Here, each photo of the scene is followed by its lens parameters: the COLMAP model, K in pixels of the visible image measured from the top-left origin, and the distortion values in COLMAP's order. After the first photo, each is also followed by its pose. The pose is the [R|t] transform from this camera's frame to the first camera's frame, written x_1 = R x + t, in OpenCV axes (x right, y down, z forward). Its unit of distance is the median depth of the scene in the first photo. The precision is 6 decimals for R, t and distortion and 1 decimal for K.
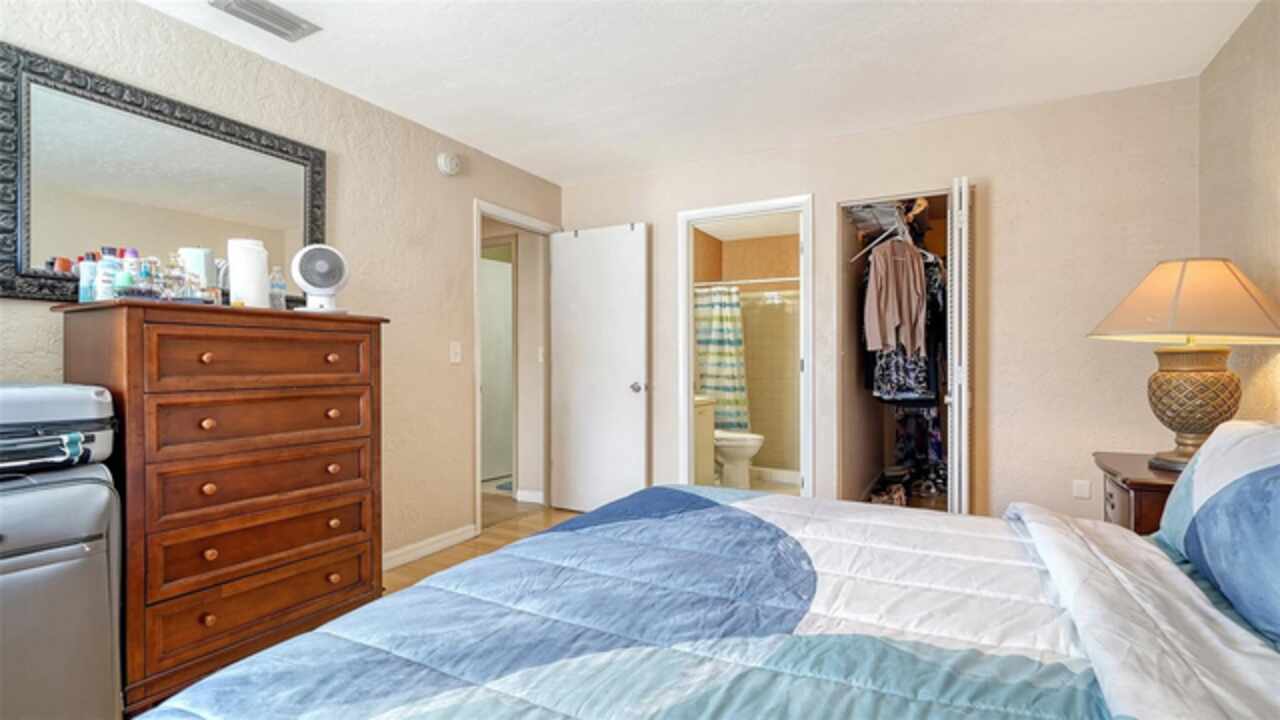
lens RADIAL K [[579.7, 0, 632.2], [0, 579.7, 360.0], [0, 0, 1]] dist [-0.001649, 0.000113]
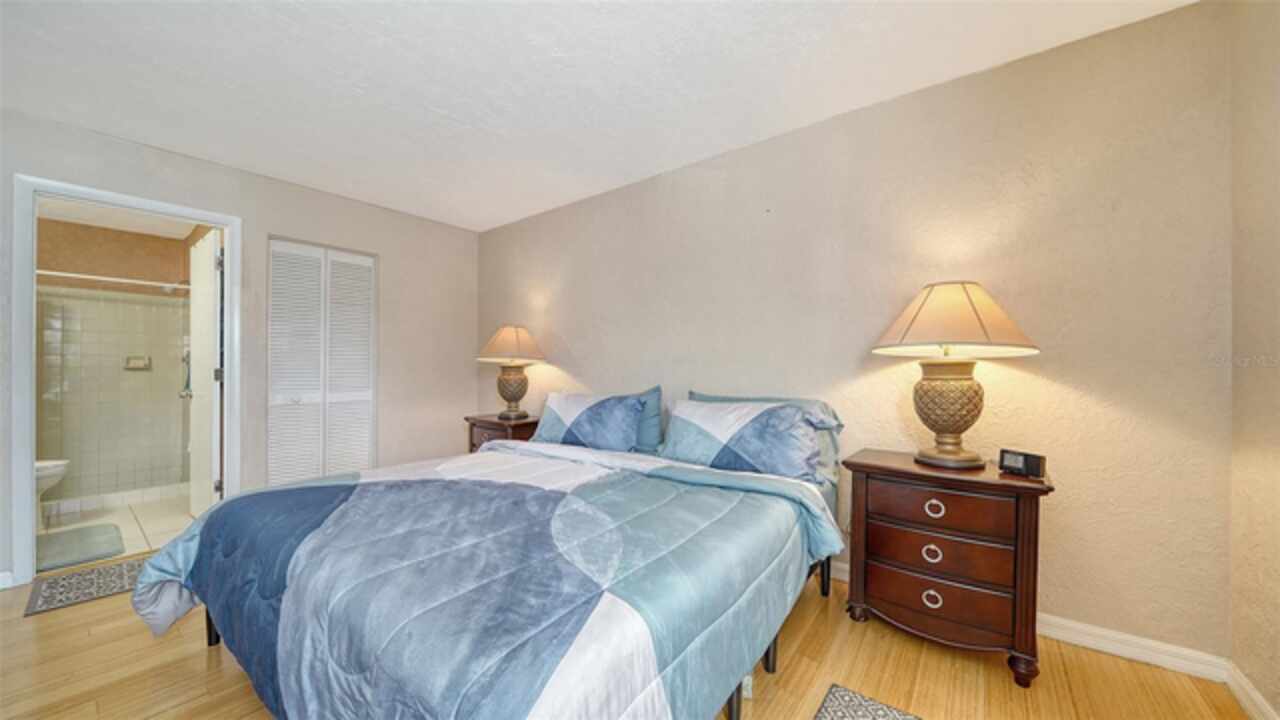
lens RADIAL K [[453.7, 0, 634.2], [0, 453.7, 369.4], [0, 0, 1]] dist [-0.010744, 0.000067]
pose [[0.152494, 0.004263, 0.988295, -0.258557], [-0.002824, 0.999988, -0.003878, 0.001017], [-0.988300, -0.002200, 0.152504, 0.090792]]
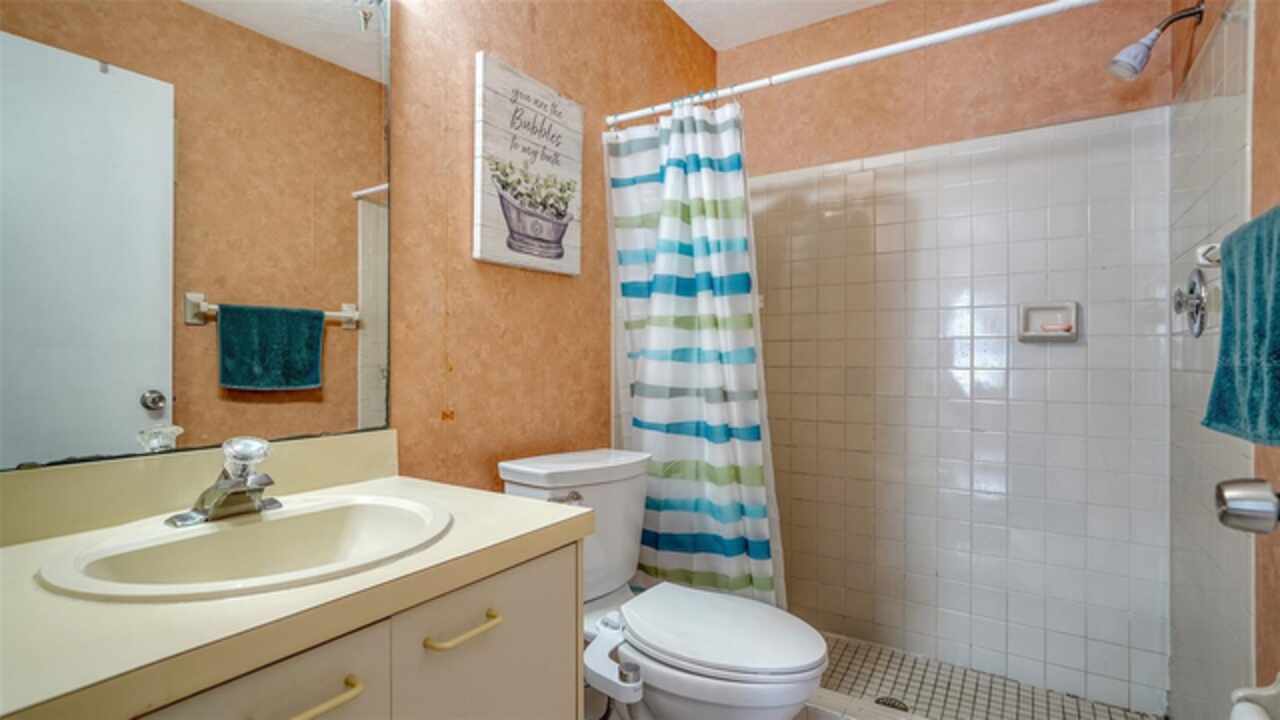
lens RADIAL K [[579.7, 0, 634.6], [0, 579.7, 356.1], [0, 0, 1]] dist [-0.001649, 0.000113]
pose [[0.996646, -0.003282, -0.081770, 0.152241], [0.004128, 0.999940, 0.010183, 0.004903], [0.081732, -0.010486, 0.996599, 0.684445]]
